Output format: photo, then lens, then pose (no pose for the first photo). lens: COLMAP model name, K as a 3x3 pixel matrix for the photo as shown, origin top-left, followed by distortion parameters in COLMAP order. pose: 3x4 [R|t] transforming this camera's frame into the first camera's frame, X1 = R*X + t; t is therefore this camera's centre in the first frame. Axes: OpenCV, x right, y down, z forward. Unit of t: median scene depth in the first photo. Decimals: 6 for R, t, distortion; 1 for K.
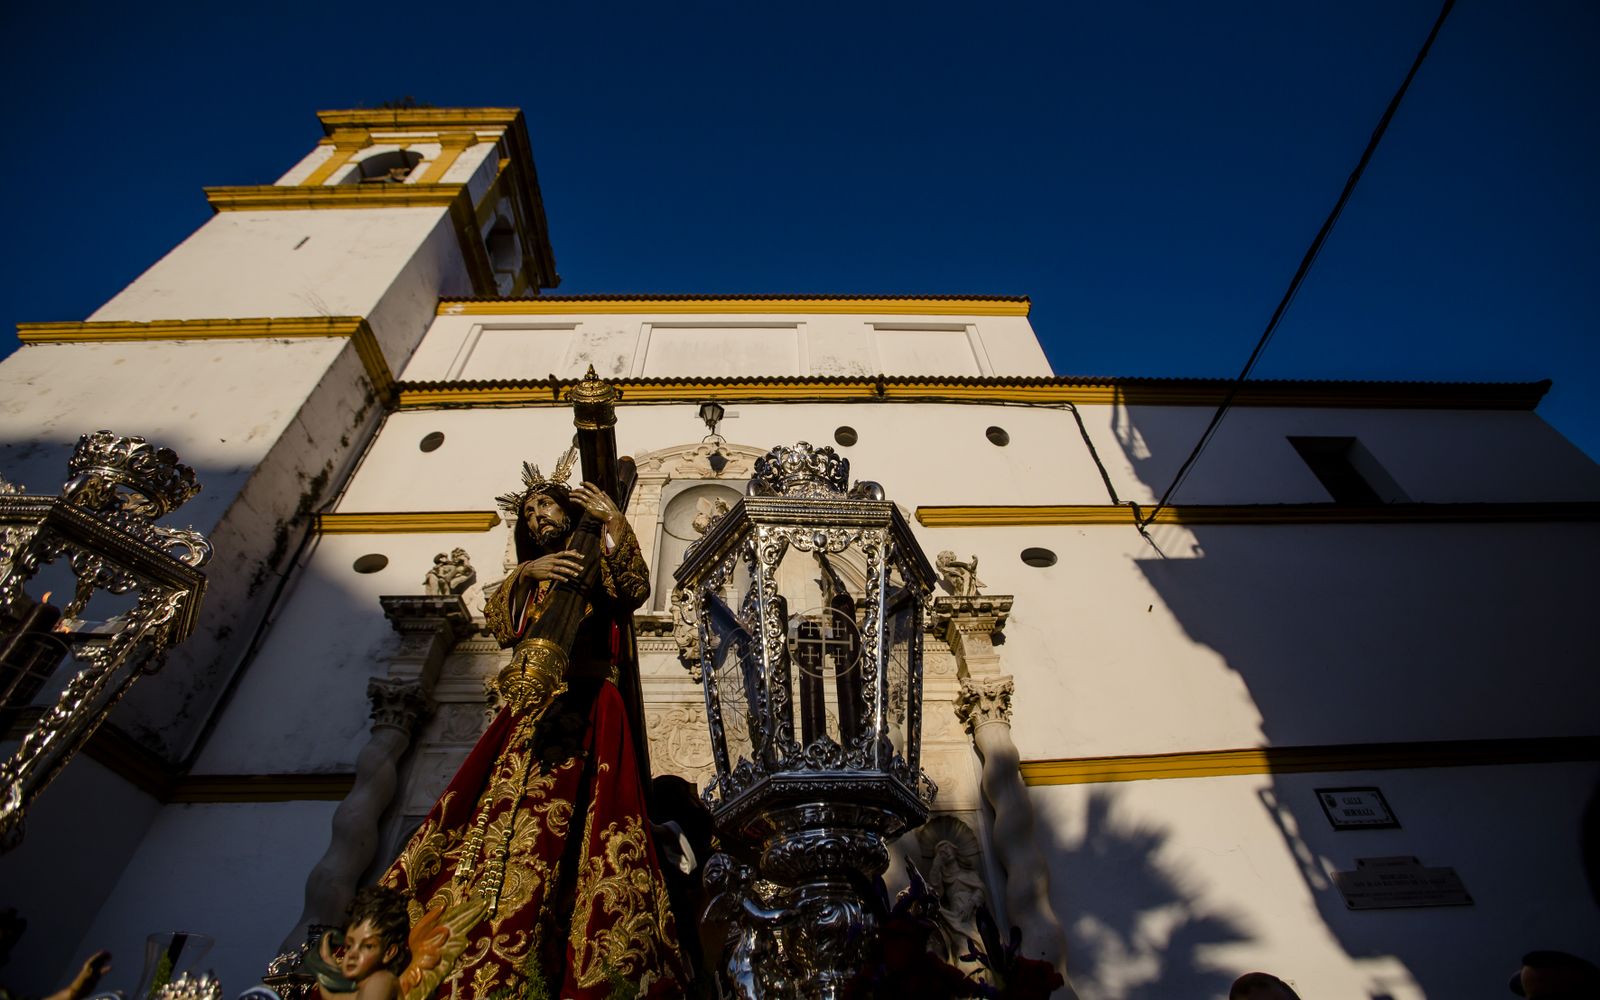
lens RADIAL K [[730.3, 0, 798.4], [0, 730.3, 471.6], [0, 0, 1]] dist [-0.077473, 0.032230]
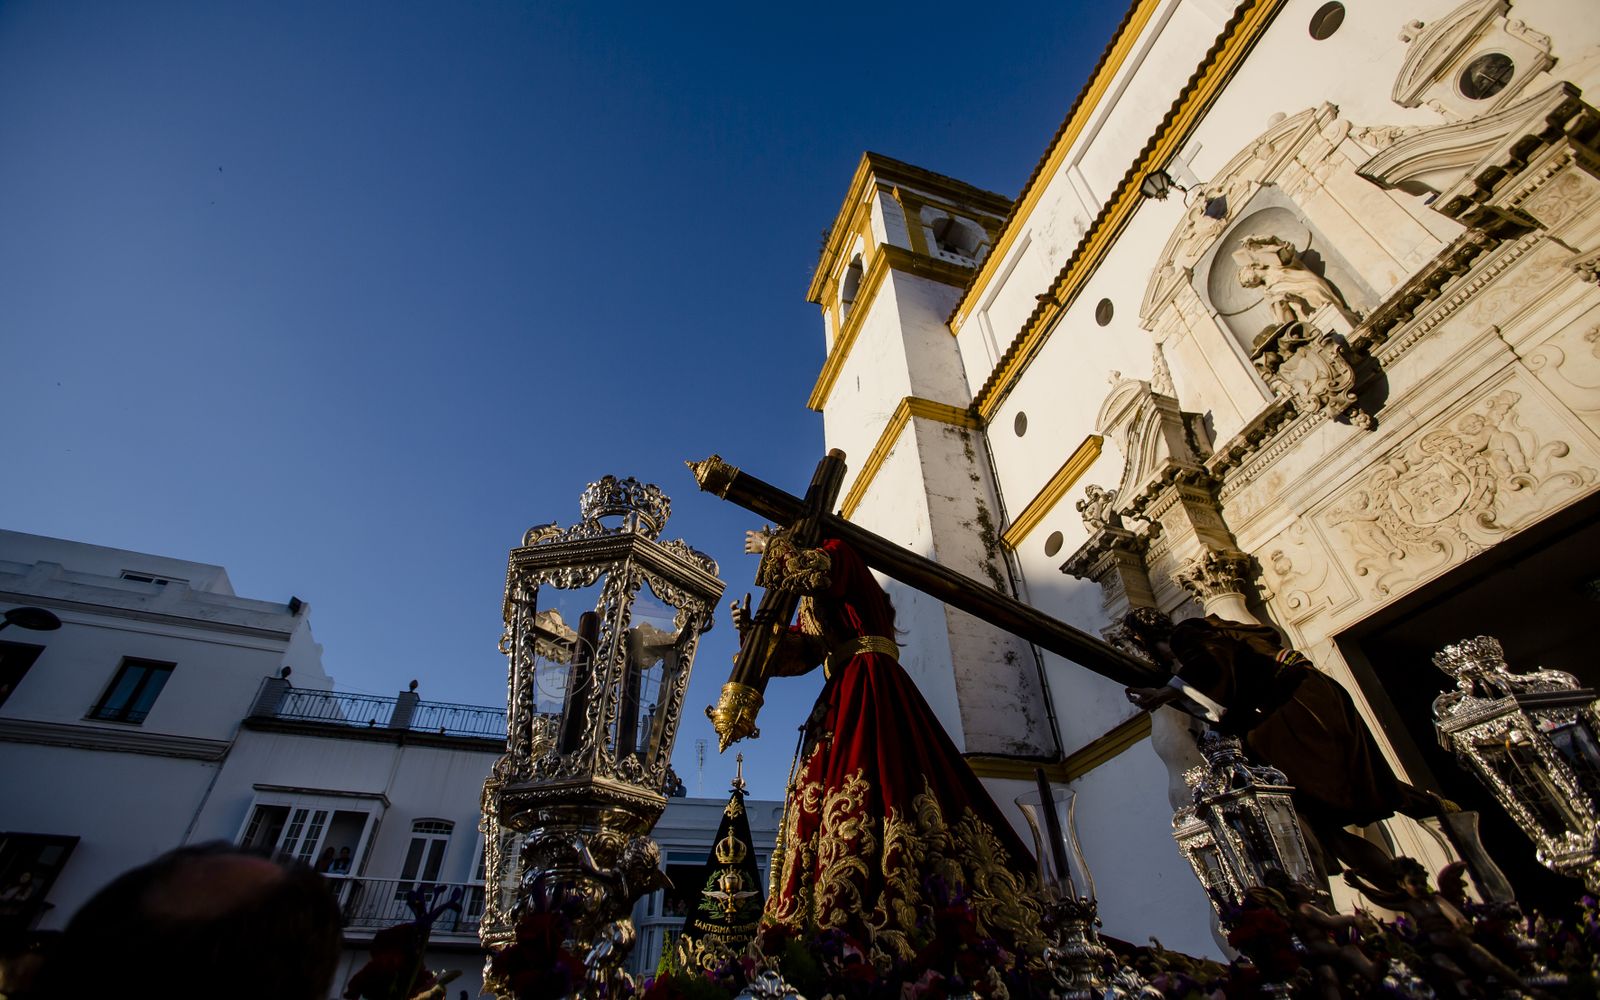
lens RADIAL K [[730.3, 0, 798.4], [0, 730.3, 471.6], [0, 0, 1]] dist [-0.077473, 0.032230]
pose [[0.289340, -0.605313, -0.741538, 0.196562], [0.690492, 0.668501, -0.276272, 0.096553], [0.662950, -0.432090, 0.611388, 0.106610]]
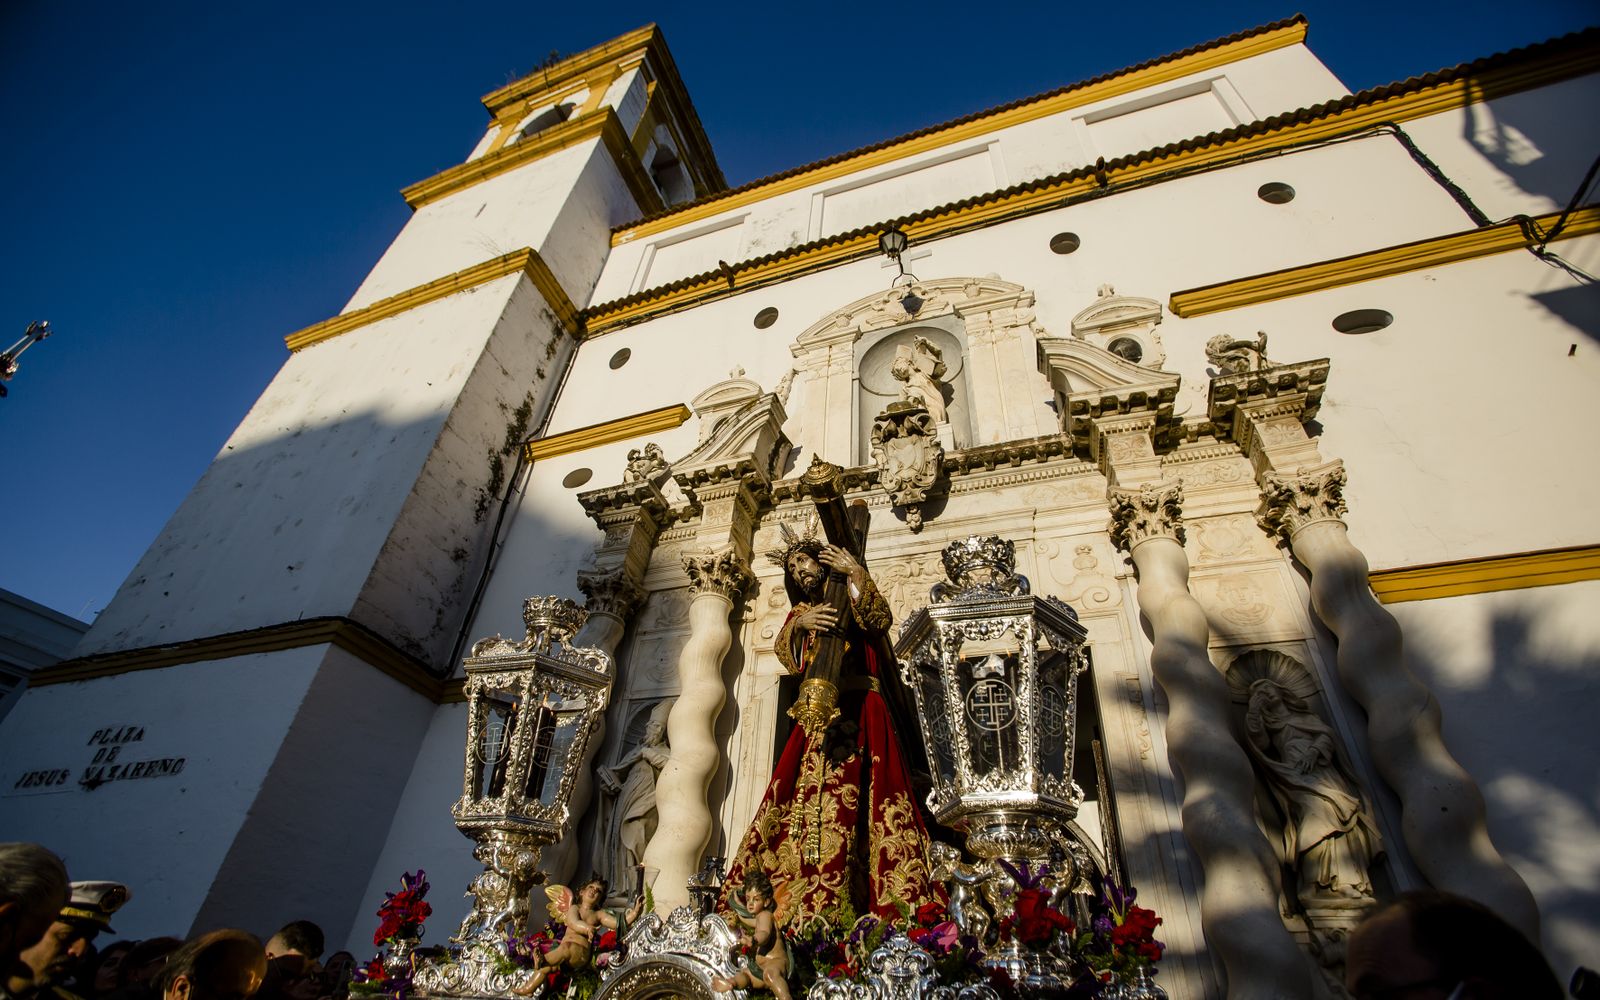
lens RADIAL K [[729.9, 0, 800.4], [0, 729.9, 539.0], [0, 0, 1]] dist [-0.085690, 0.040196]
pose [[0.930953, -0.135556, -0.339043, 0.020527], [0.185534, 0.975347, 0.119482, 0.159075], [0.314488, -0.174137, 0.933153, 0.150577]]
